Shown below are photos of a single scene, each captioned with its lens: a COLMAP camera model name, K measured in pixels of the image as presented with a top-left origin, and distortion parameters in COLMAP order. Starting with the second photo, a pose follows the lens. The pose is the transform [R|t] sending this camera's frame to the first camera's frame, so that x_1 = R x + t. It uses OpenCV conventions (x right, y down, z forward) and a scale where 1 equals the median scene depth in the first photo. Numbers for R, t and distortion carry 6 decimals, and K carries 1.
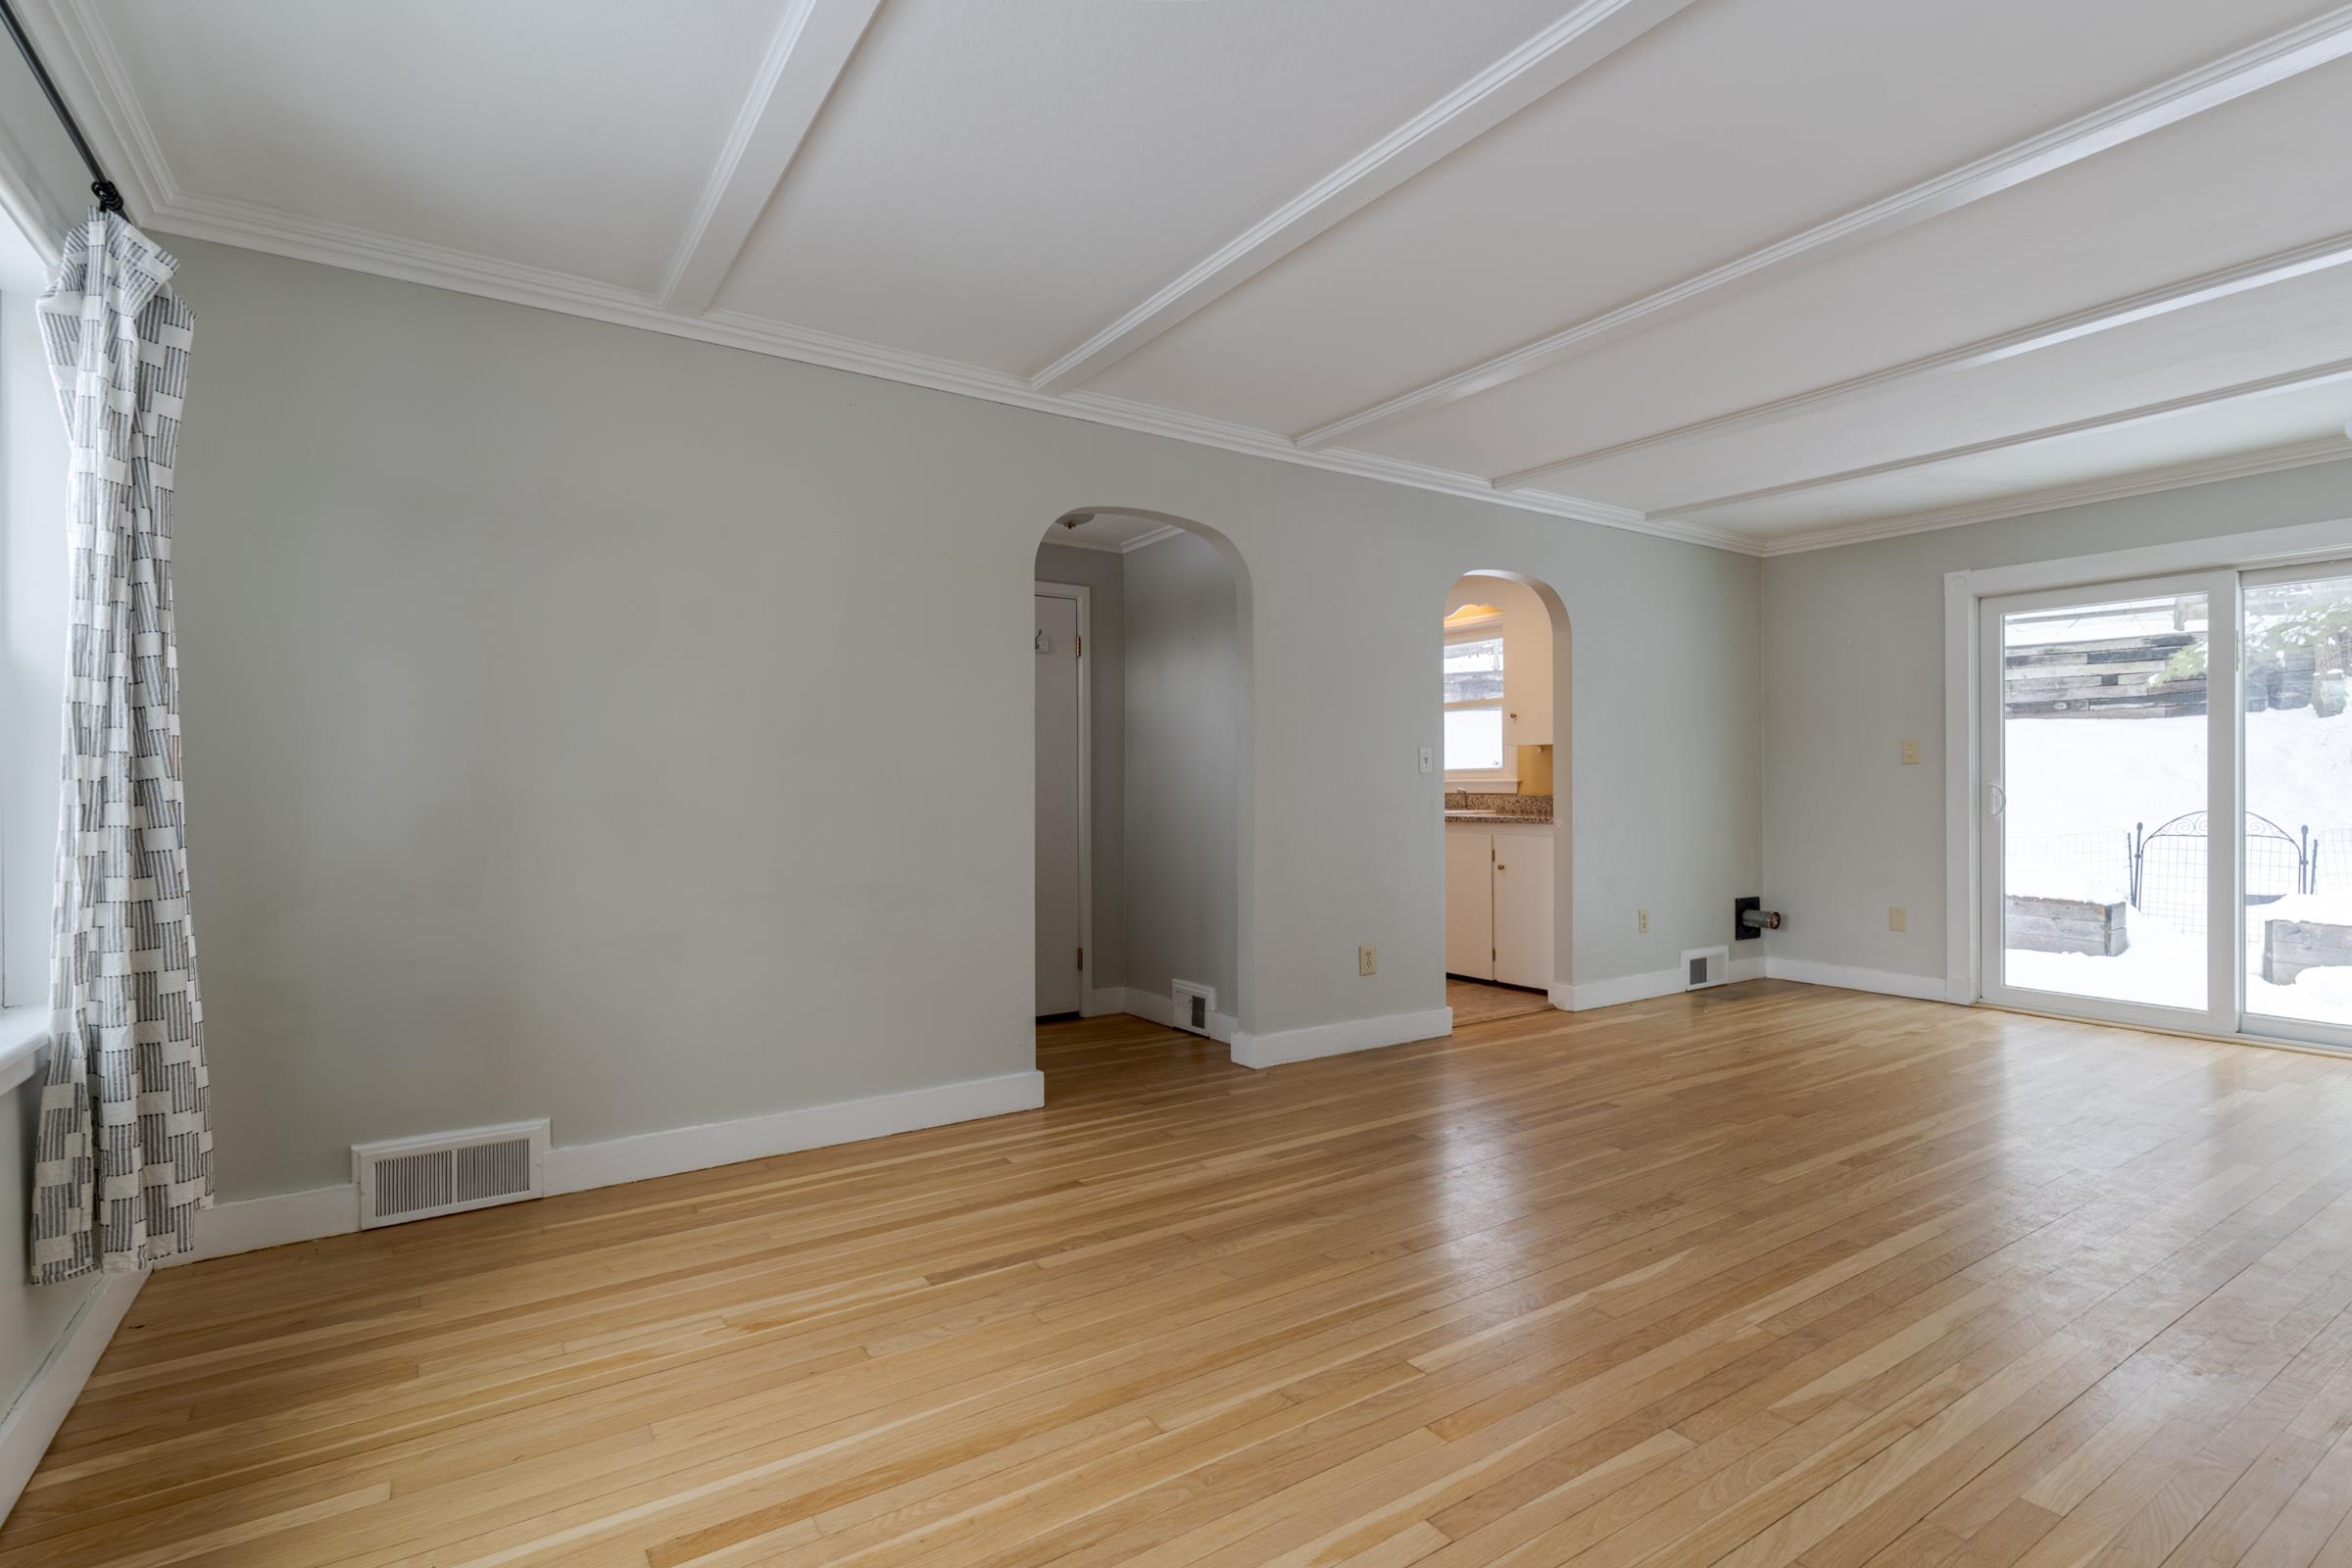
lens RADIAL K [[1116.4, 0, 1175.5], [0, 1116.4, 786.6], [0, 0, 1]] dist [0.002097, -0.000245]
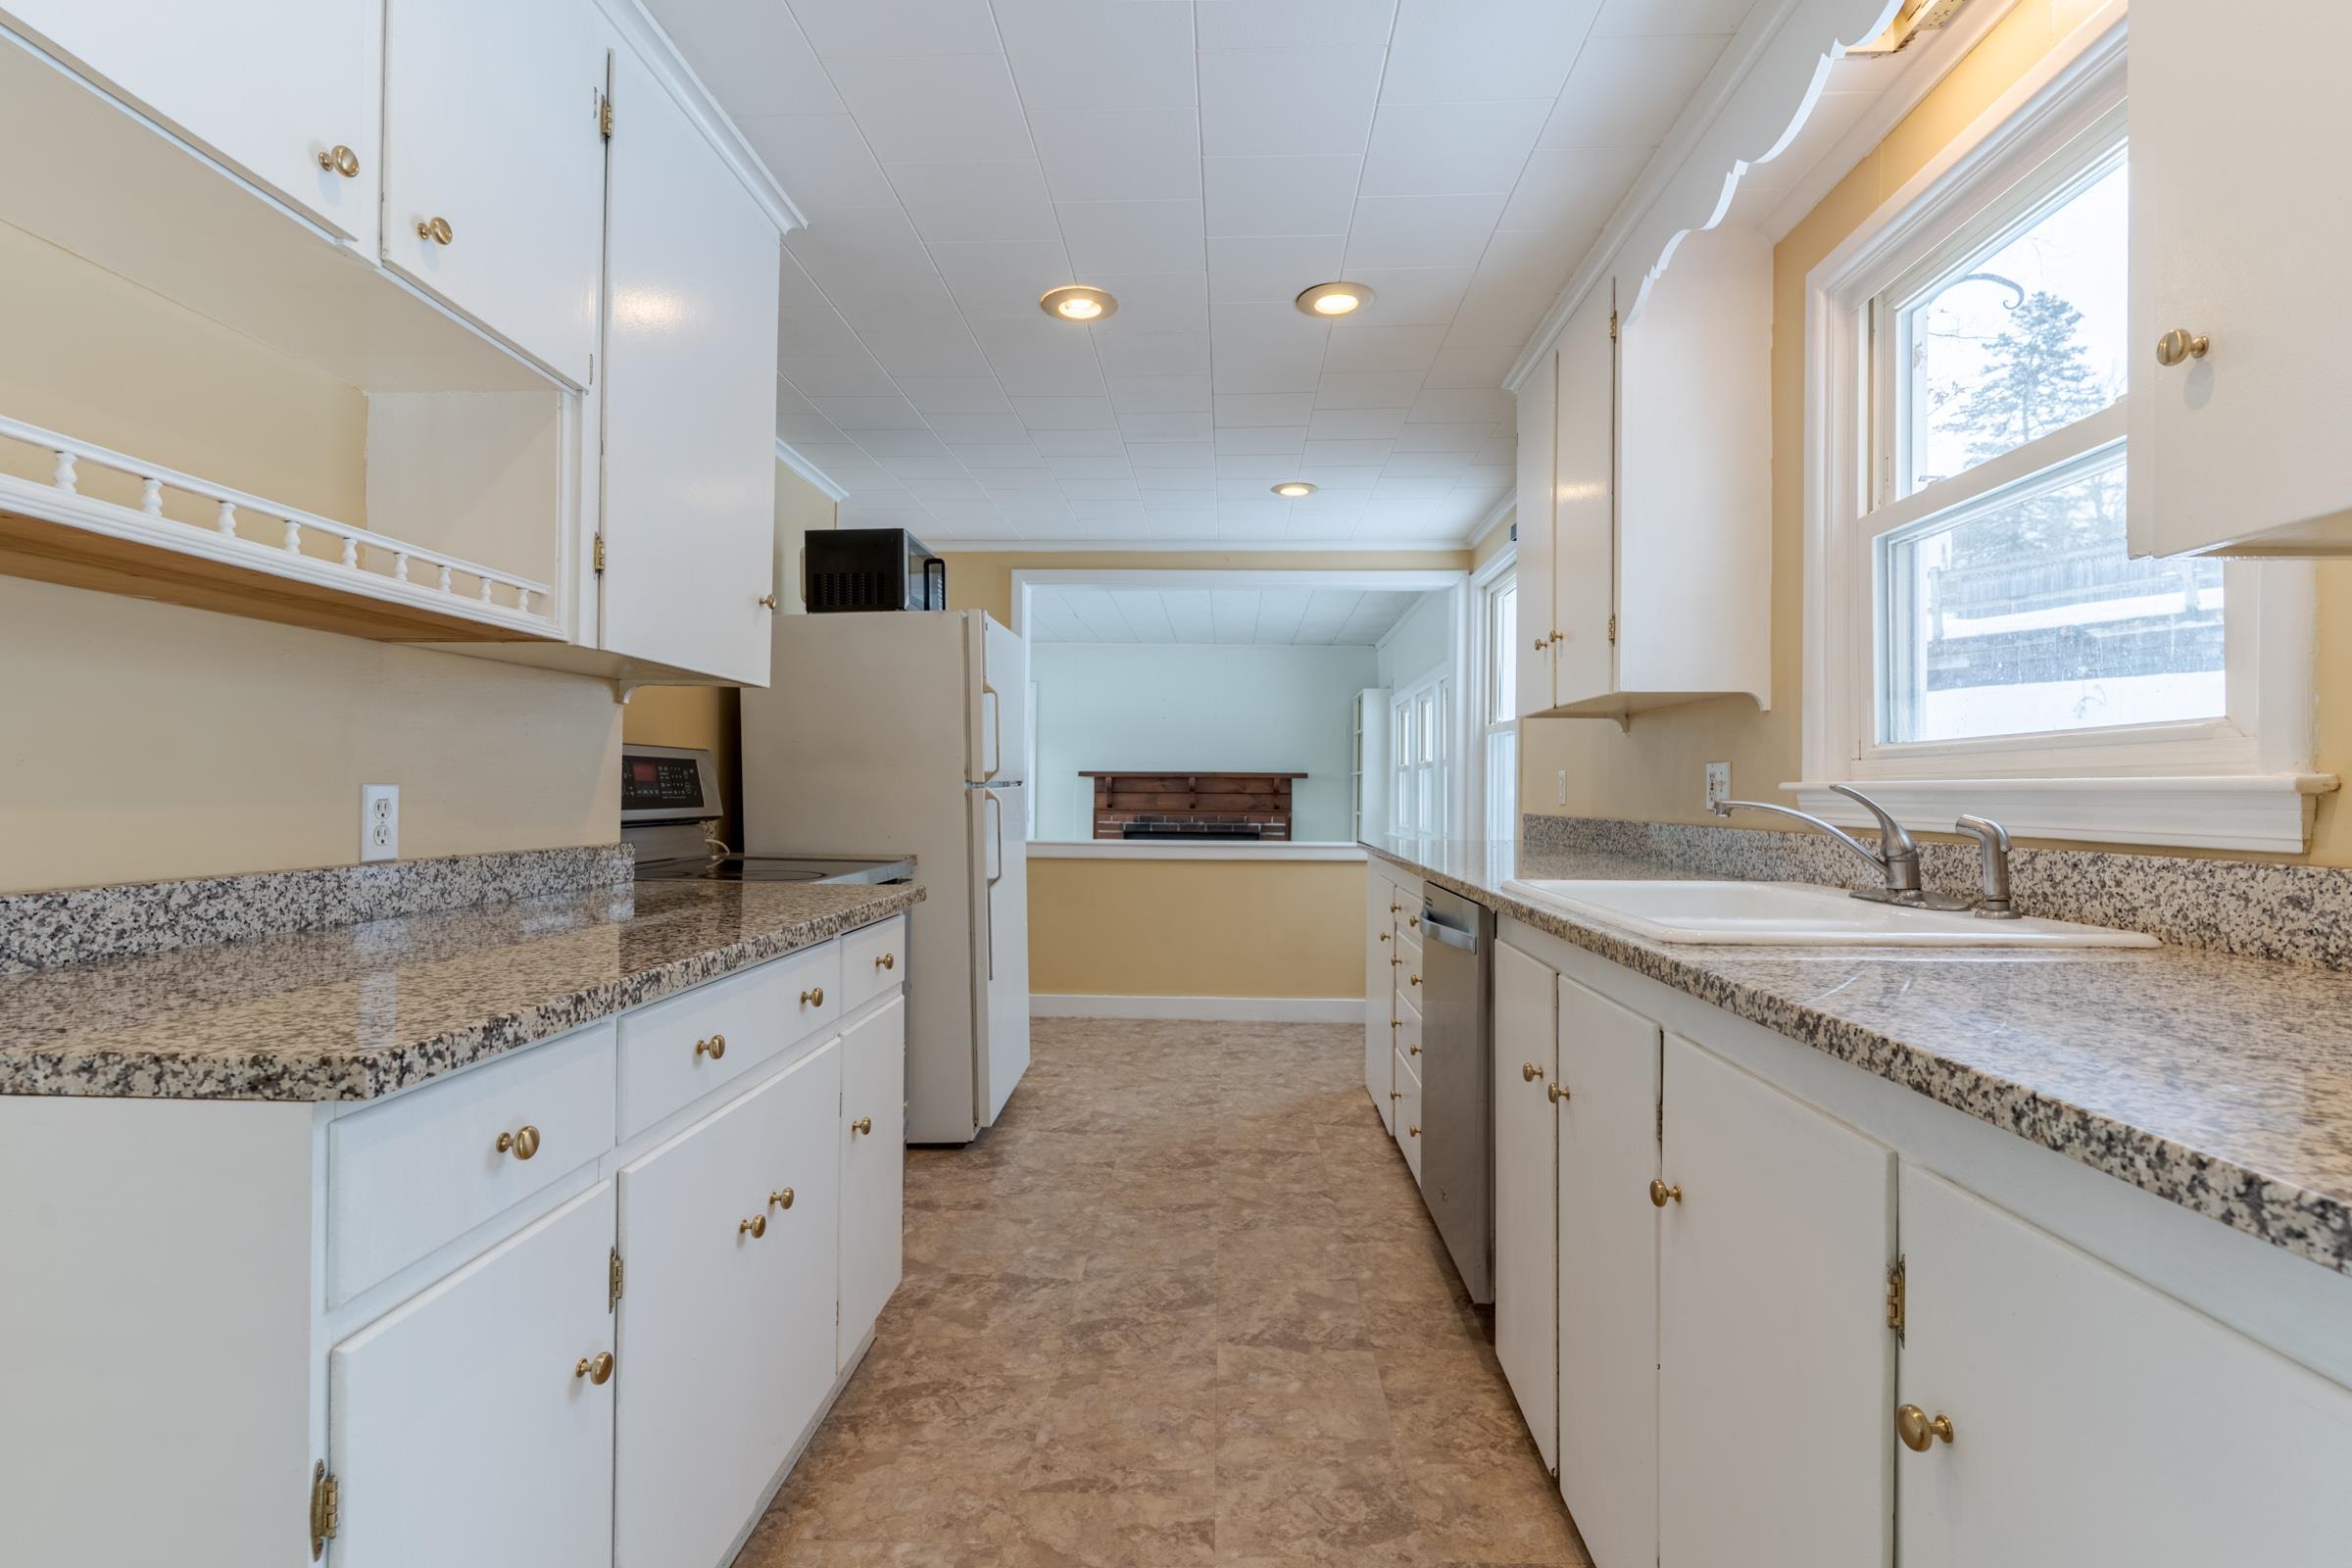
lens RADIAL K [[1116.4, 0, 1175.5], [0, 1116.4, 786.6], [0, 0, 1]] dist [0.002097, -0.000245]
pose [[0.808880, 0.008813, -0.587907, 0.461146], [-0.012152, 0.999925, -0.001730, -0.003798], [0.587848, 0.008544, 0.808927, 1.305365]]
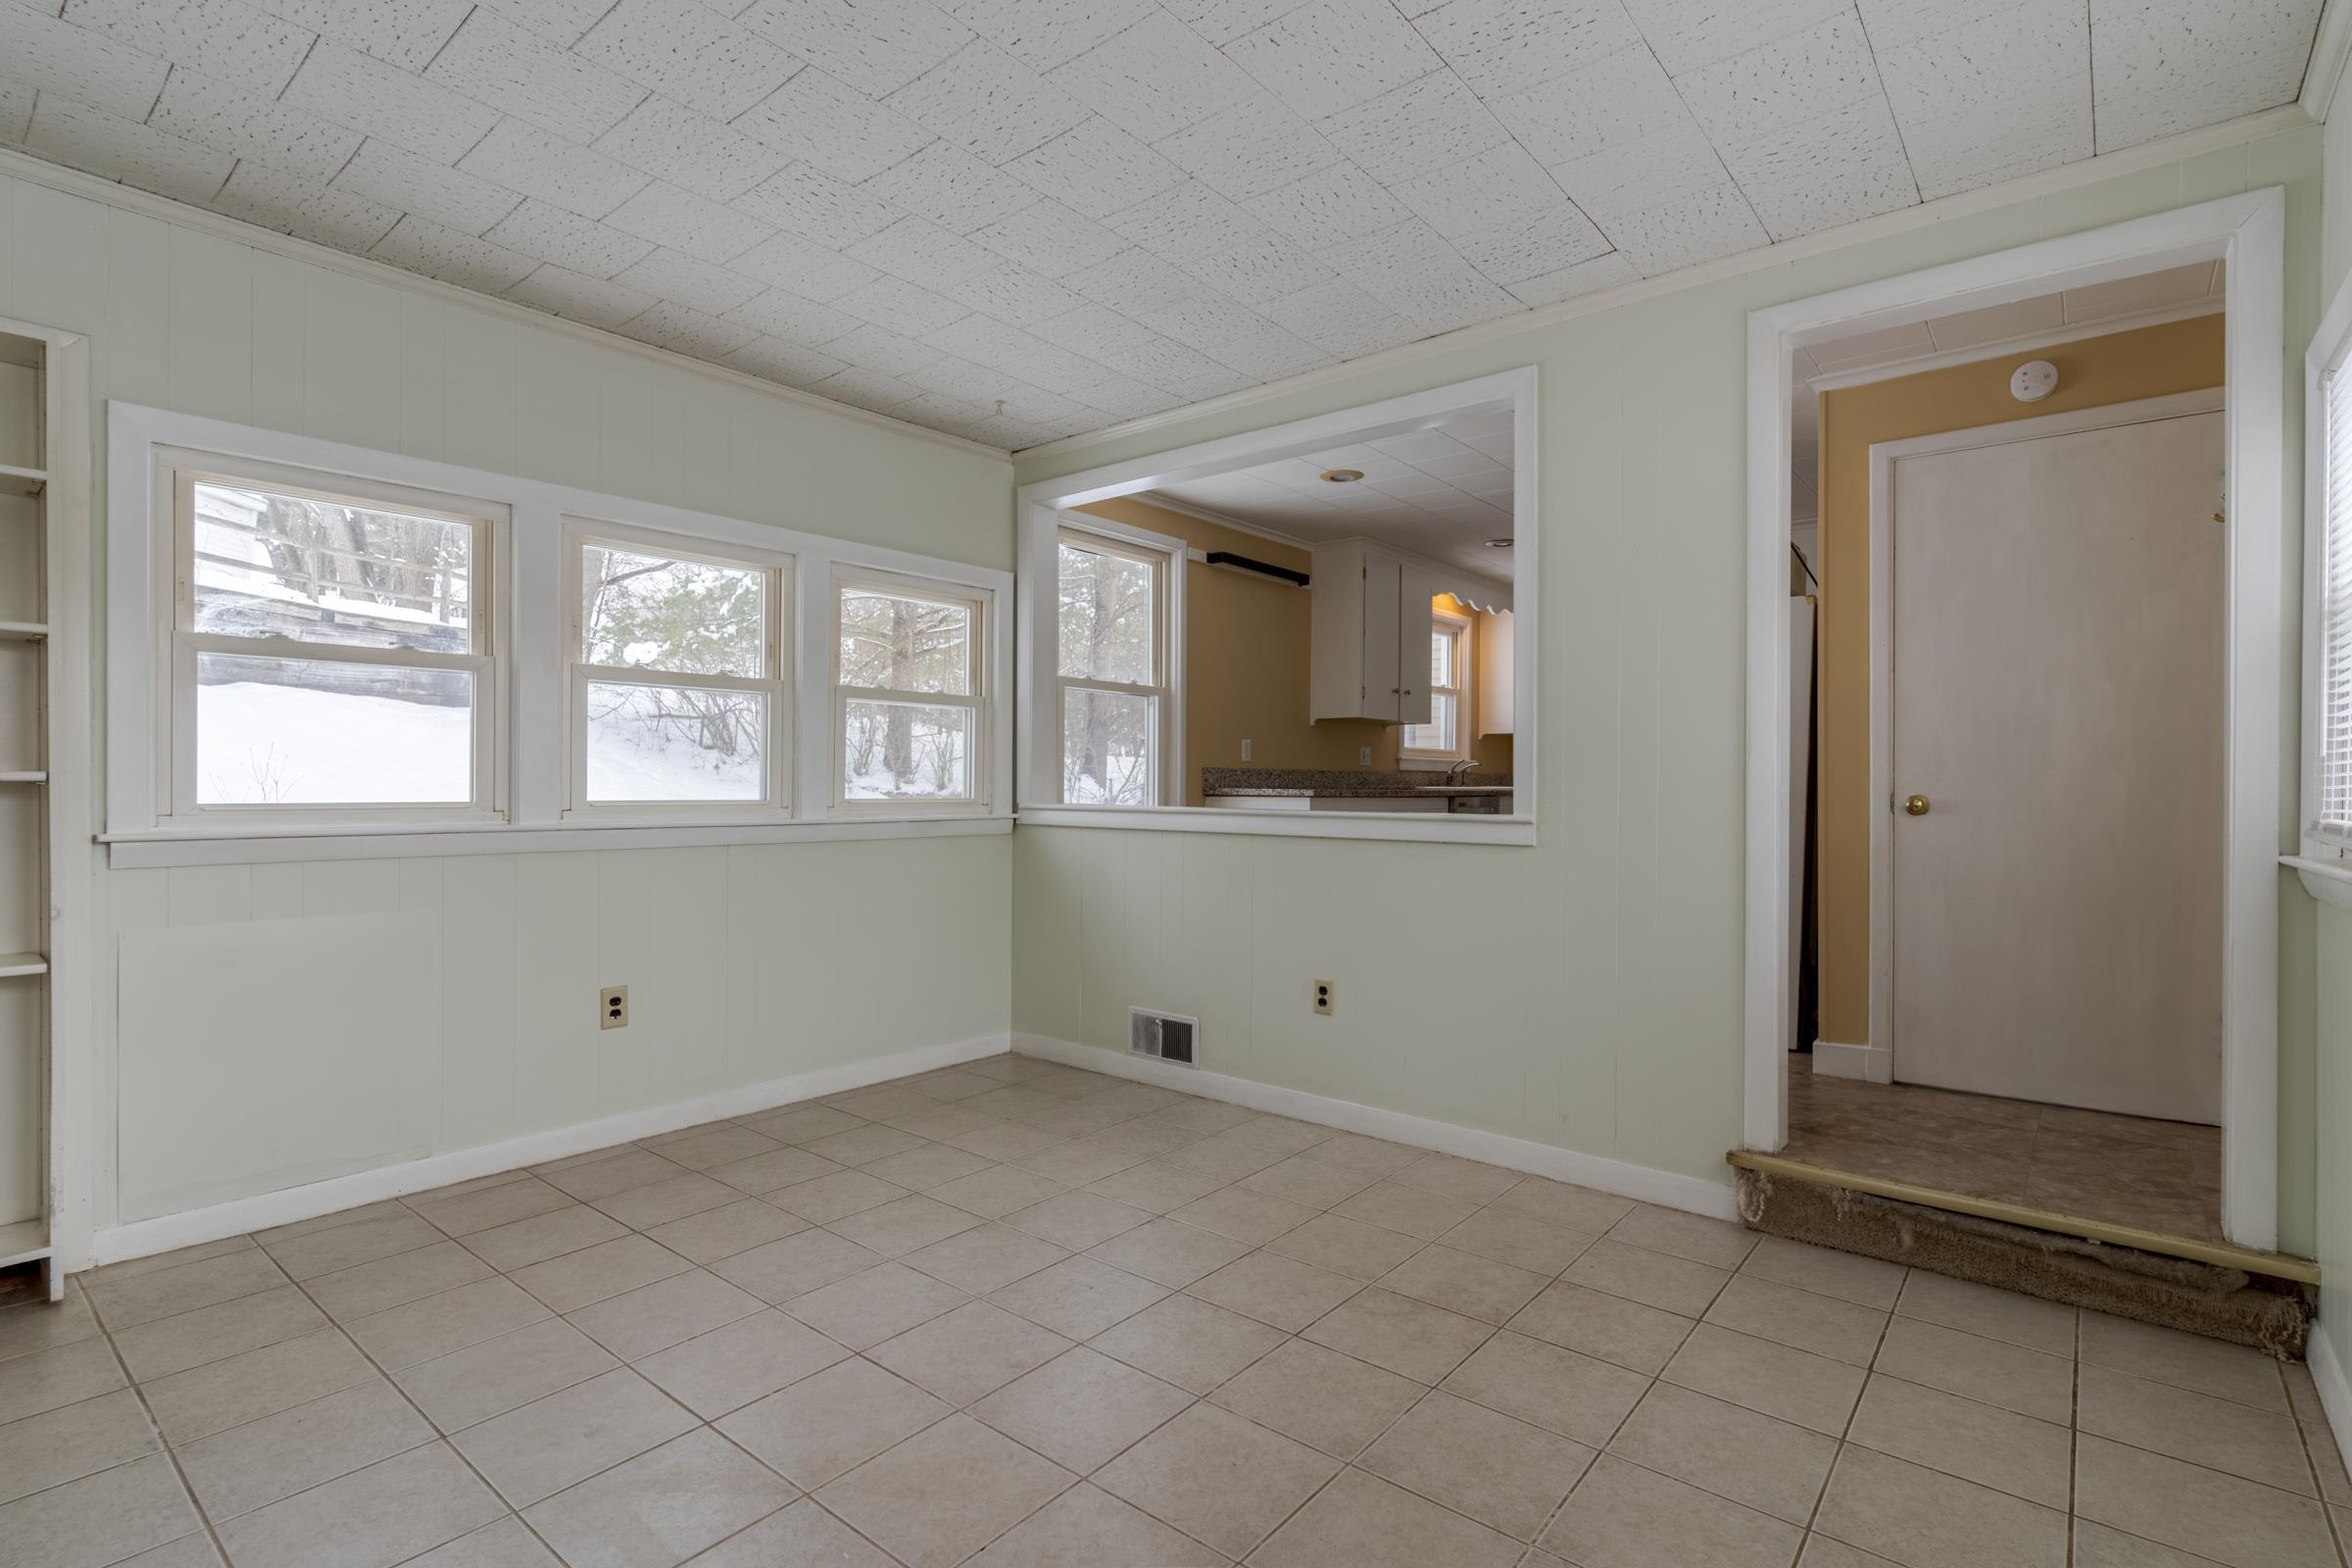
lens RADIAL K [[1116.4, 0, 1175.5], [0, 1116.4, 786.6], [0, 0, 1]] dist [0.002097, -0.000245]
pose [[-0.294983, 0.002696, 0.955499, -1.286243], [-0.003590, 0.999986, -0.003929, 0.047183], [-0.955496, -0.004589, -0.294969, 2.873552]]
